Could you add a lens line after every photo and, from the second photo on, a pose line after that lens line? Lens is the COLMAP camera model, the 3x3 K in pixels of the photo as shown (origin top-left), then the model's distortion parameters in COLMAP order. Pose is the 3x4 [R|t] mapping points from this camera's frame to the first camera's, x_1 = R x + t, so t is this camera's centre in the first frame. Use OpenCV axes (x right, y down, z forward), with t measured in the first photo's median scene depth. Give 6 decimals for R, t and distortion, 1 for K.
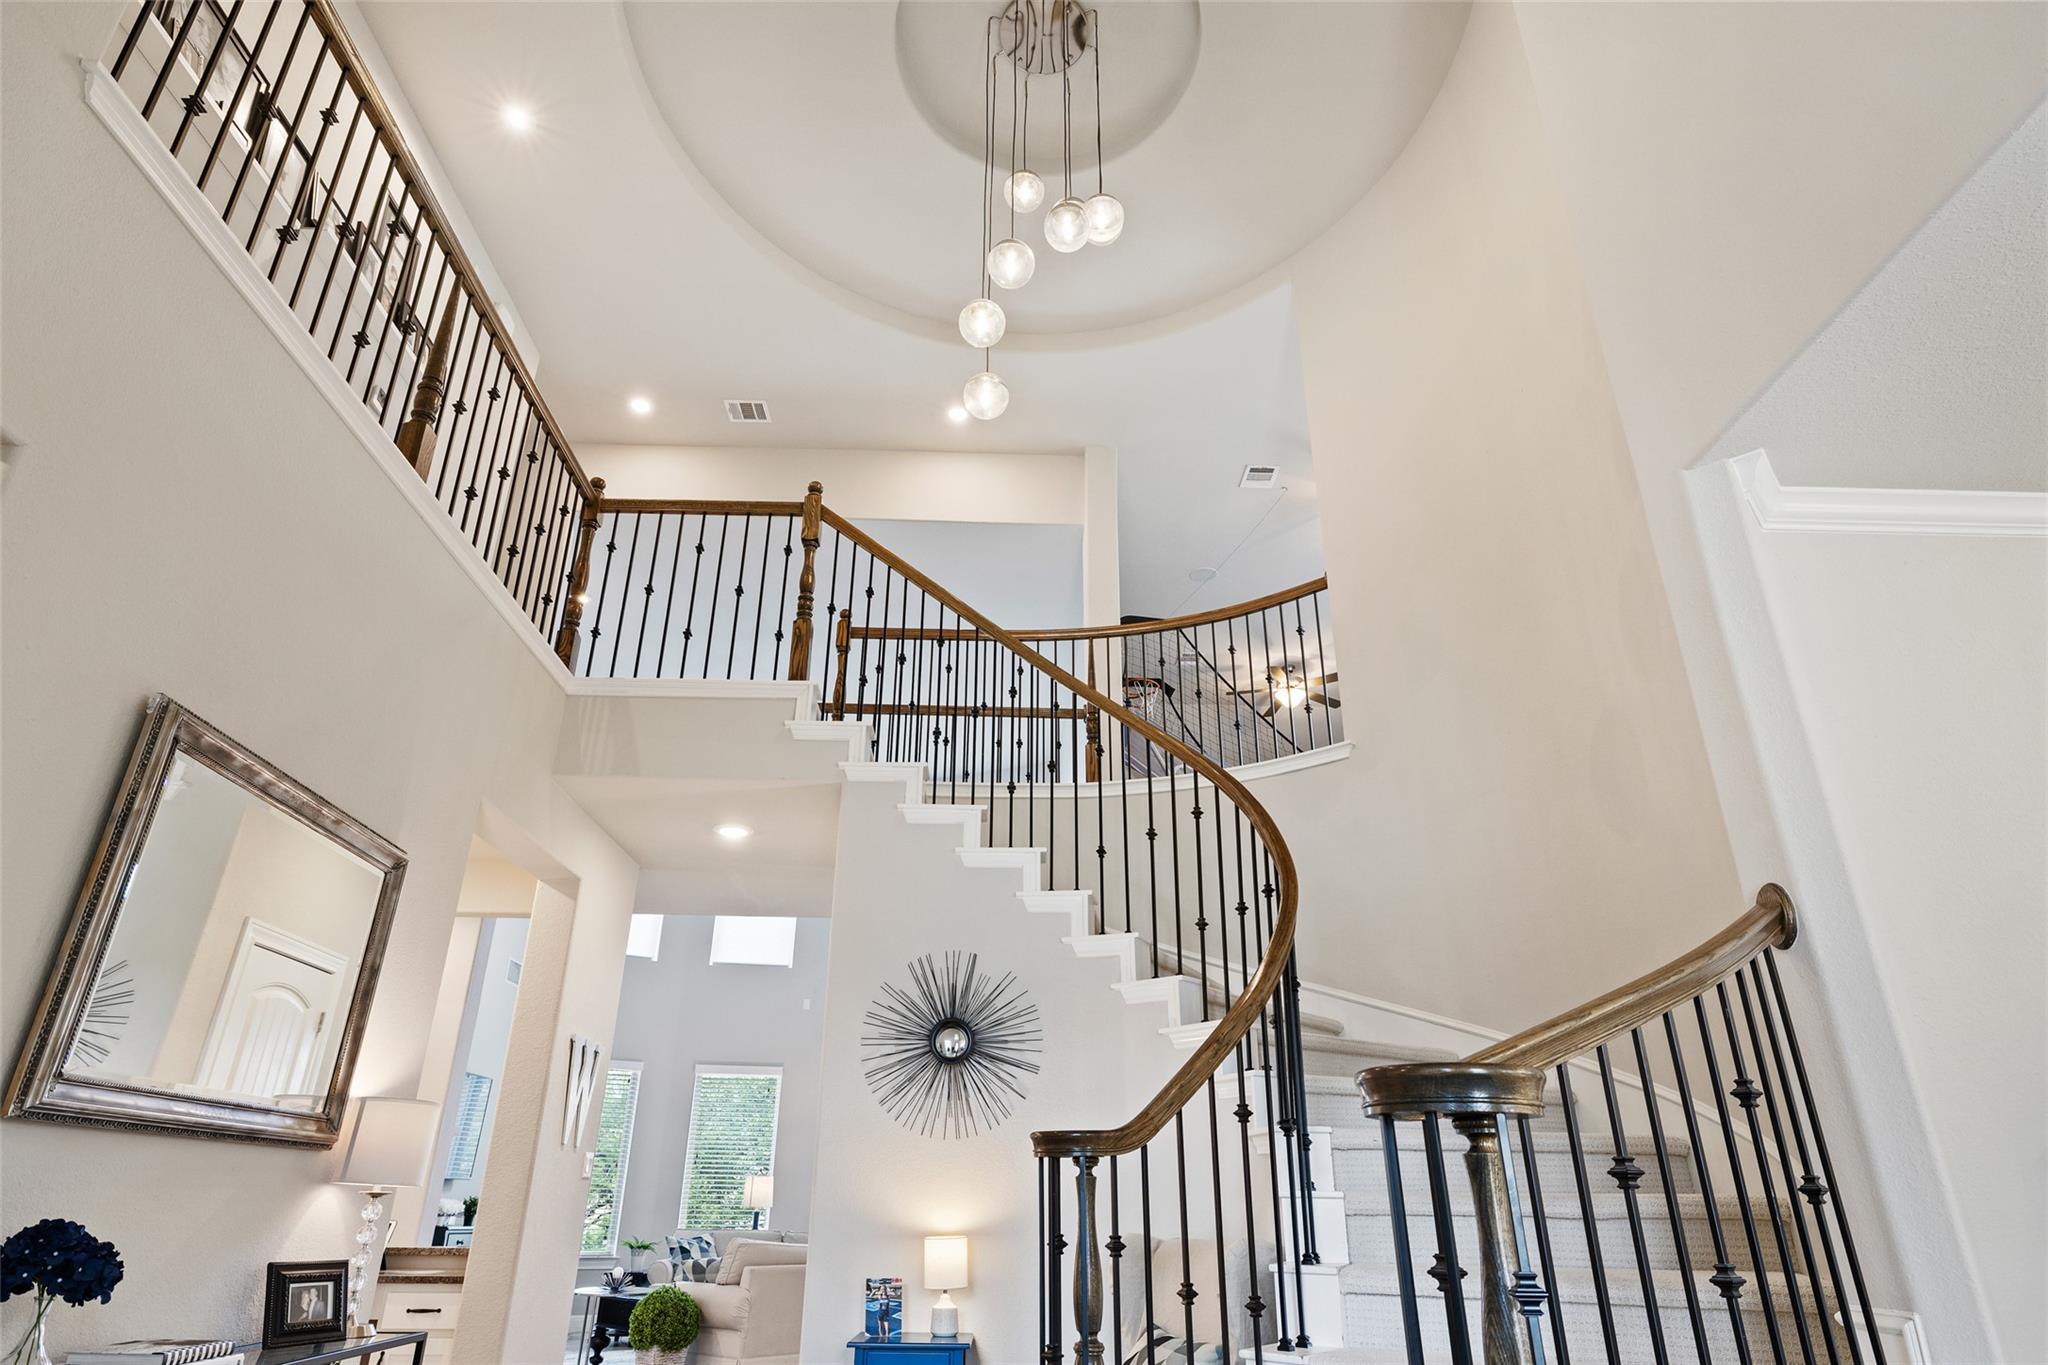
lens RADIAL K [[1174.0, 0, 1026.4], [0, 1174.0, 663.7], [0, 0, 1]] dist [-0.001653, 0.000762]
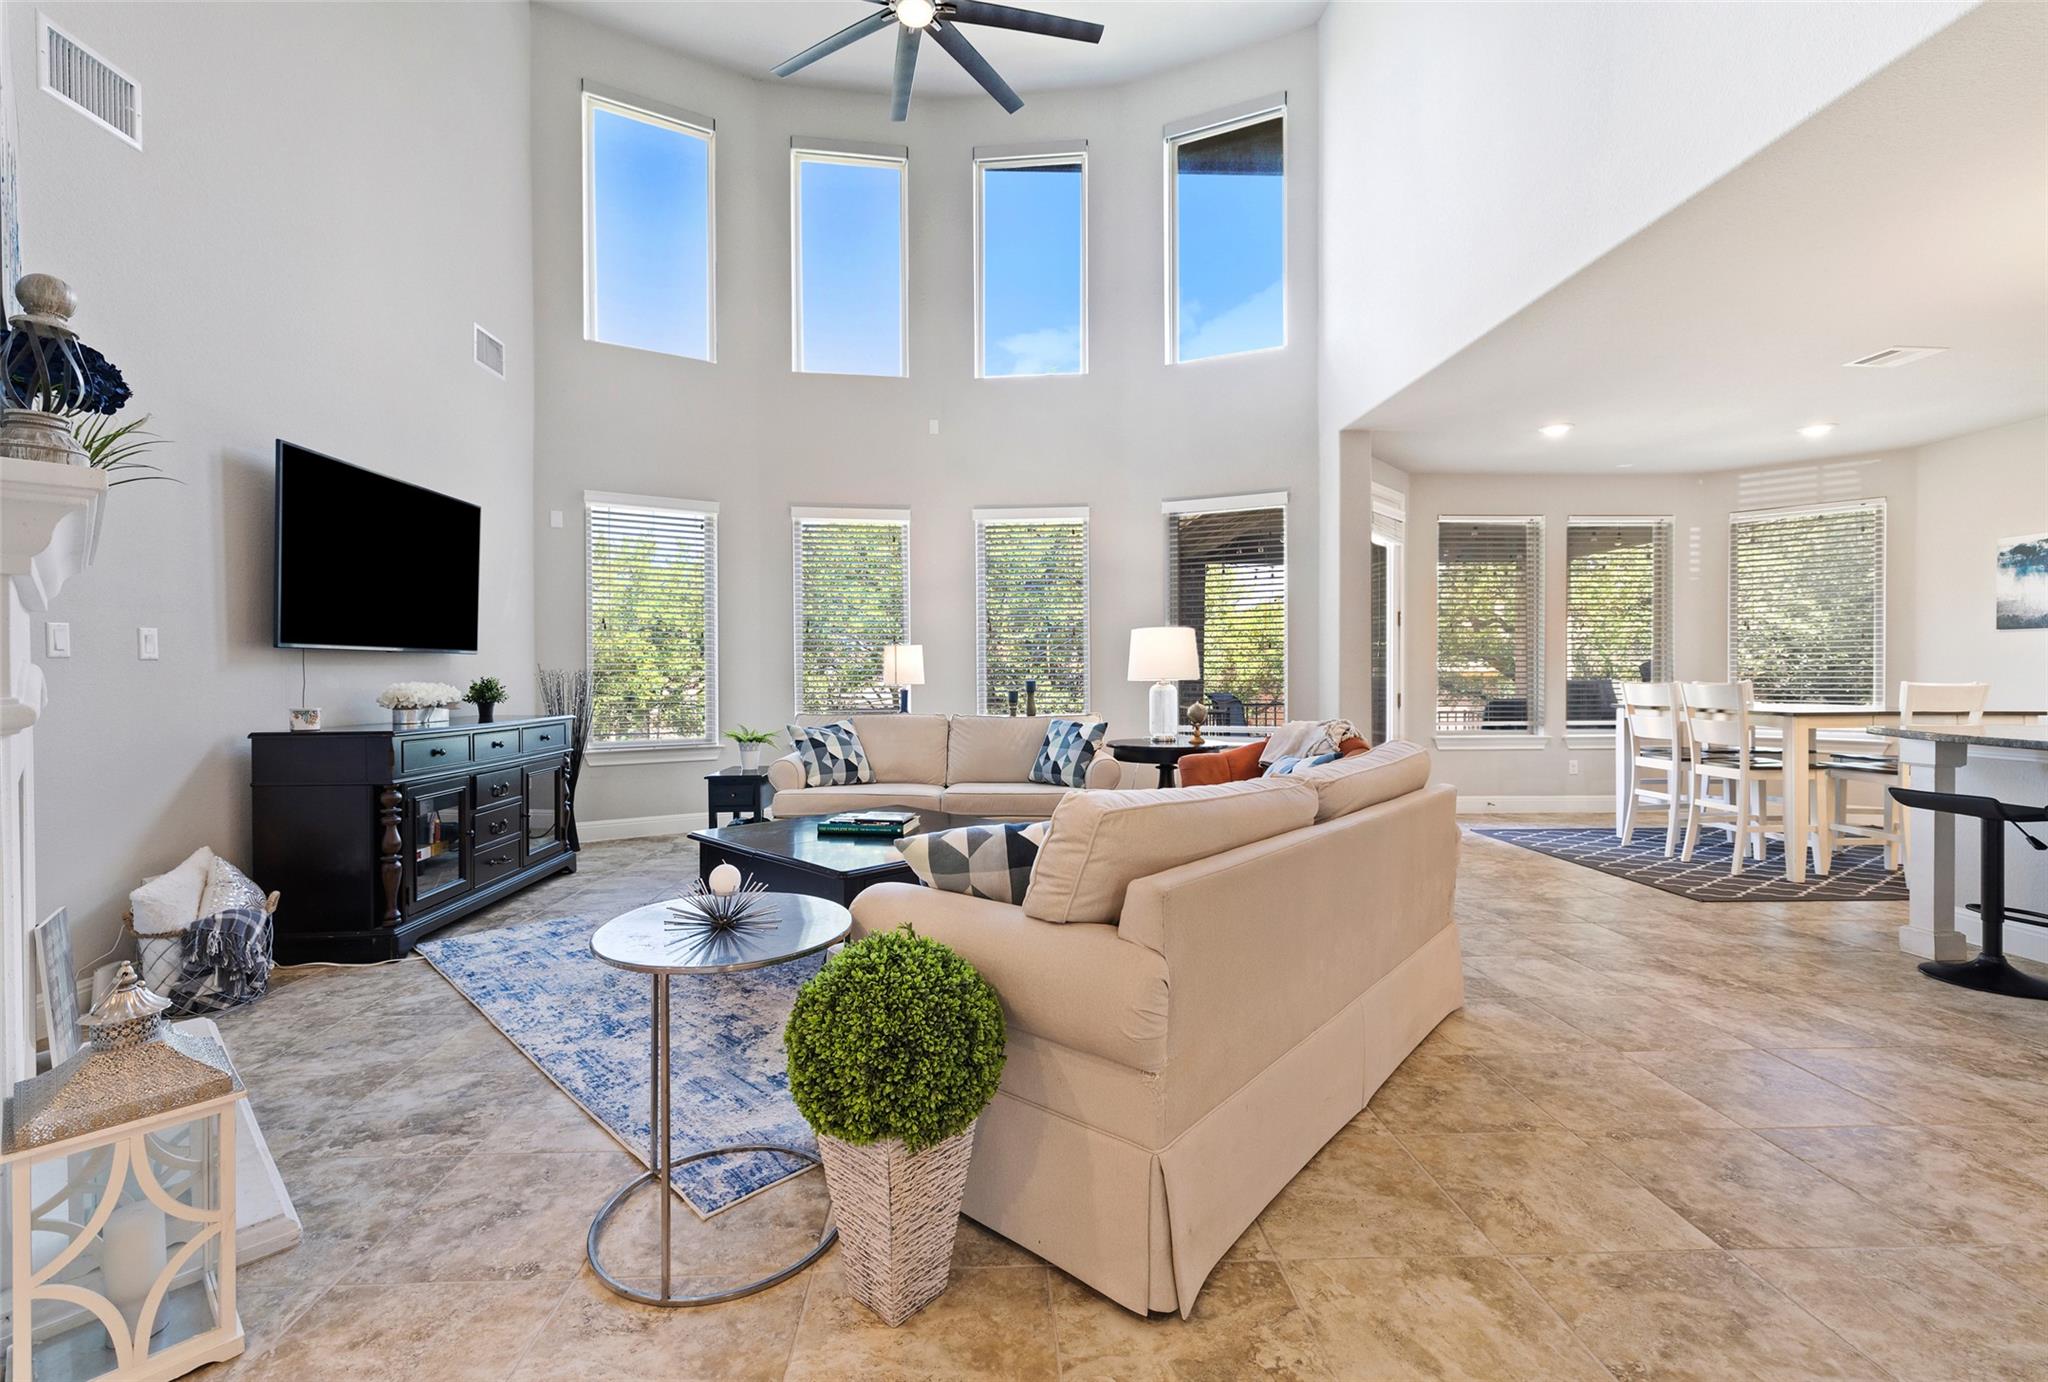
lens RADIAL K [[863.6, 0, 1013.9], [0, 863.6, 683.9], [0, 0, 1]] dist [-0.002090, -0.000768]
pose [[0.999604, -0.016262, 0.022971, -0.352762], [0.004769, 0.902232, 0.431224, 0.470308], [-0.027737, -0.430944, 0.901952, 1.044218]]
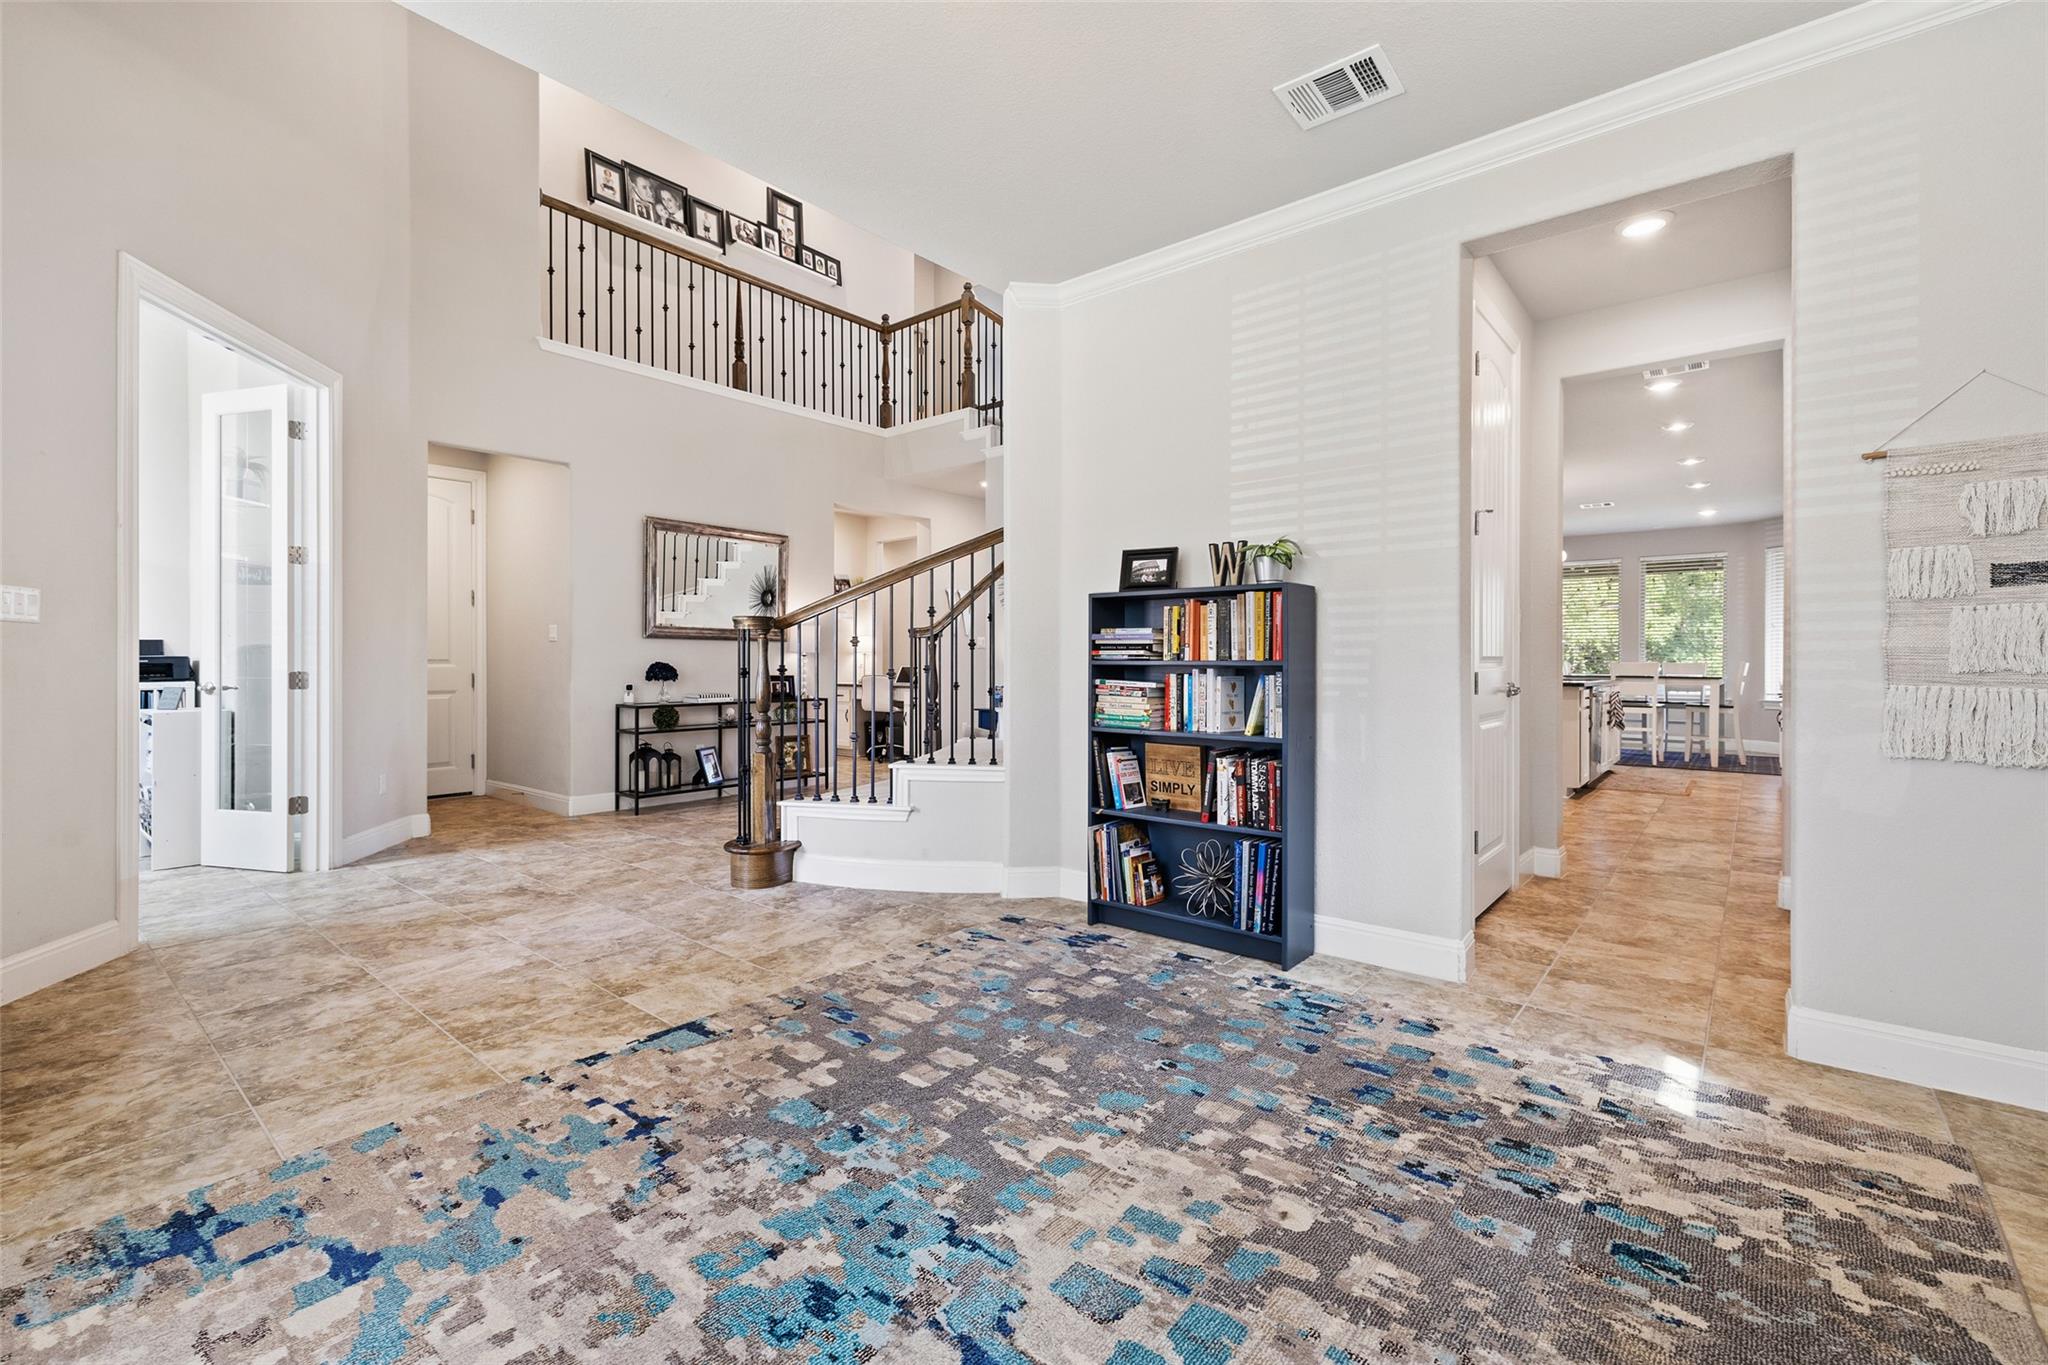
lens RADIAL K [[877.4, 0, 1016.1], [0, 877.4, 666.9], [0, 0, 1]] dist [0.003647, 0.000377]
pose [[0.749524, -0.005957, -0.661951, 0.790379], [0.287097, 0.903948, 0.316944, -0.032370], [0.596481, -0.427601, 0.679241, -0.100995]]
